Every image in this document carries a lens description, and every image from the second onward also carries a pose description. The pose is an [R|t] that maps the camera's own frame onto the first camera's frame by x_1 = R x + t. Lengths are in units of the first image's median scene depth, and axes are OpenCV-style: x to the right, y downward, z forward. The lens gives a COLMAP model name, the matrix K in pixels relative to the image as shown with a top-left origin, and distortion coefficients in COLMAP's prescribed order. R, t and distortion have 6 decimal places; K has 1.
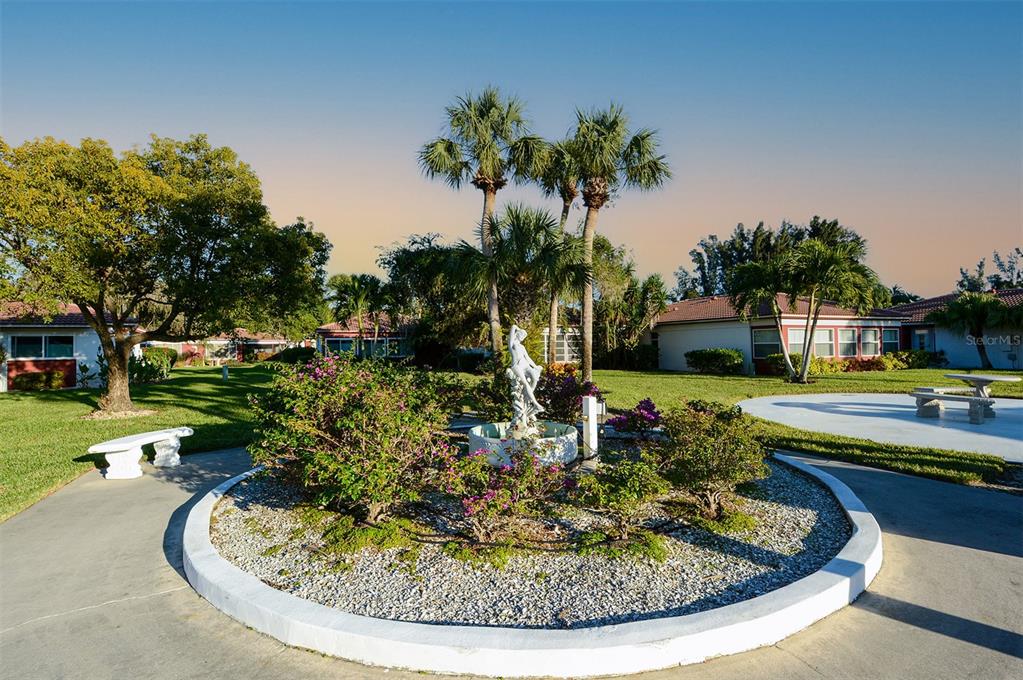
lens RADIAL K [[478.2, 0, 494.6], [0, 478.2, 331.3], [0, 0, 1]] dist [-0.001306, -0.000241]
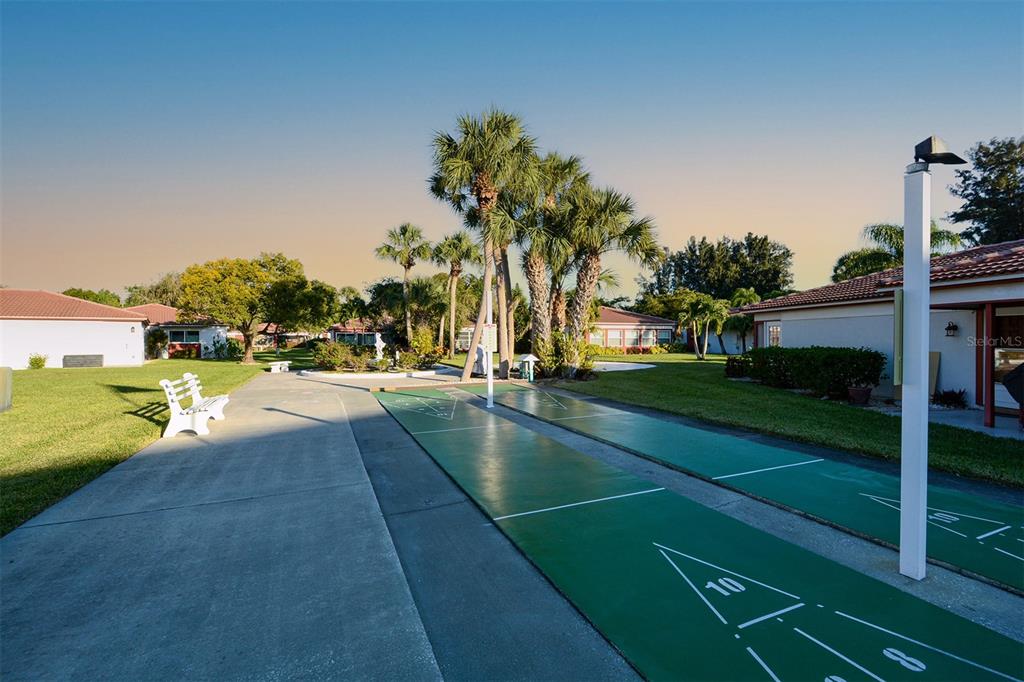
lens RADIAL K [[445.2, 0, 503.4], [0, 445.2, 340.7], [0, 0, 1]] dist [-0.002196, -0.000401]
pose [[0.999913, 0.008806, 0.009807, 0.244247], [-0.009149, 0.999328, 0.035485, -0.020760], [-0.009488, -0.035572, 0.999322, -0.627099]]
